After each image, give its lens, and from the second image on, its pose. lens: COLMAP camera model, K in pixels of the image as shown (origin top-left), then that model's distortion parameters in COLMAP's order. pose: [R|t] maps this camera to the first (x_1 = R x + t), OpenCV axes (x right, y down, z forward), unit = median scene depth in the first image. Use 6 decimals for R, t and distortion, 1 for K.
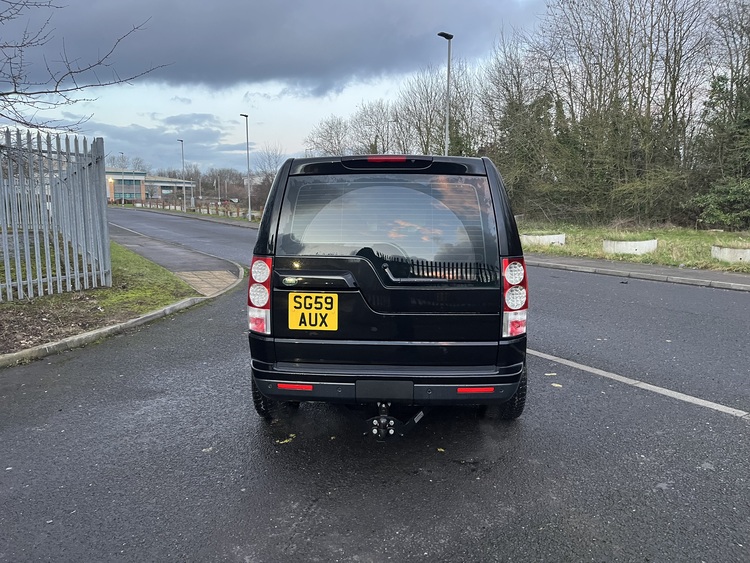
lens RADIAL K [[574.8, 0, 376.6], [0, 574.8, 281.1], [0, 0, 1]] dist [0.090762, -0.128557]
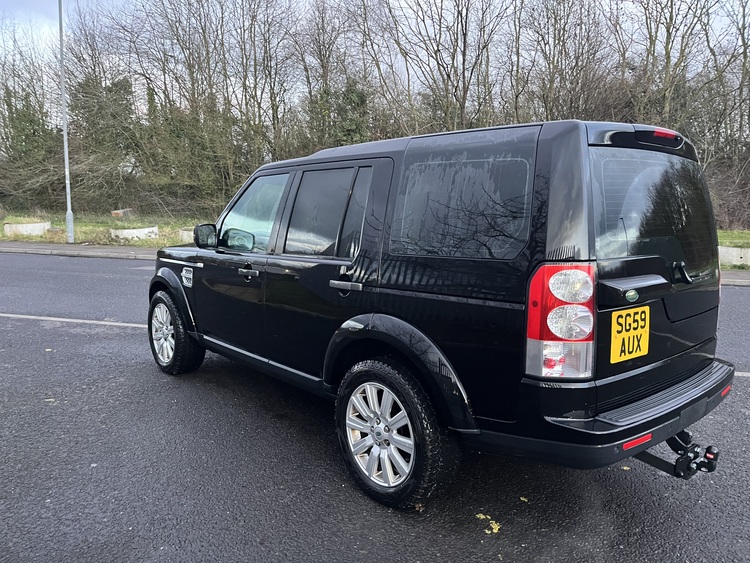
lens RADIAL K [[574.8, 0, 376.6], [0, 574.8, 281.1], [0, 0, 1]] dist [0.090762, -0.128557]
pose [[0.720088, -0.083758, 0.688809, -0.229749], [0.080008, 0.996089, 0.037481, -0.018376], [-0.689255, 0.028121, 0.723973, 0.185256]]
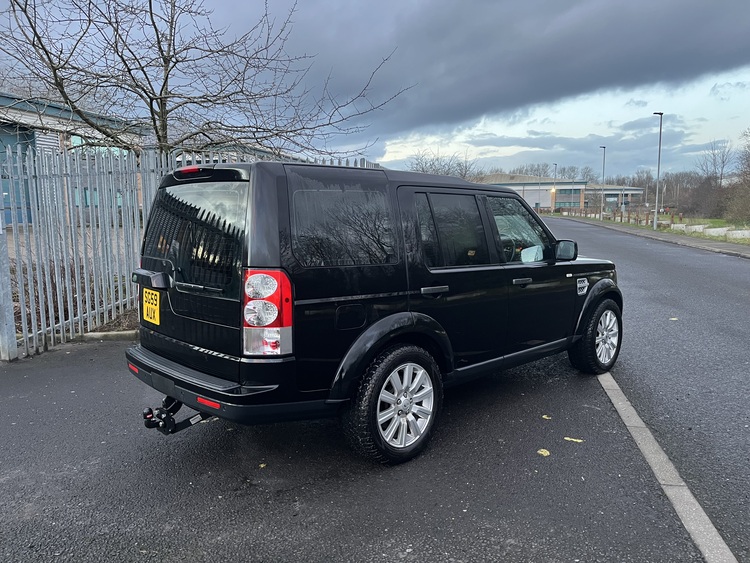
lens RADIAL K [[574.8, 0, 376.6], [0, 574.8, 281.1], [0, 0, 1]] dist [0.090762, -0.128557]
pose [[0.722715, 0.072924, -0.687289, 0.271445], [-0.082486, 0.996411, 0.018985, -0.014886], [0.686207, 0.042971, 0.726136, 0.126328]]
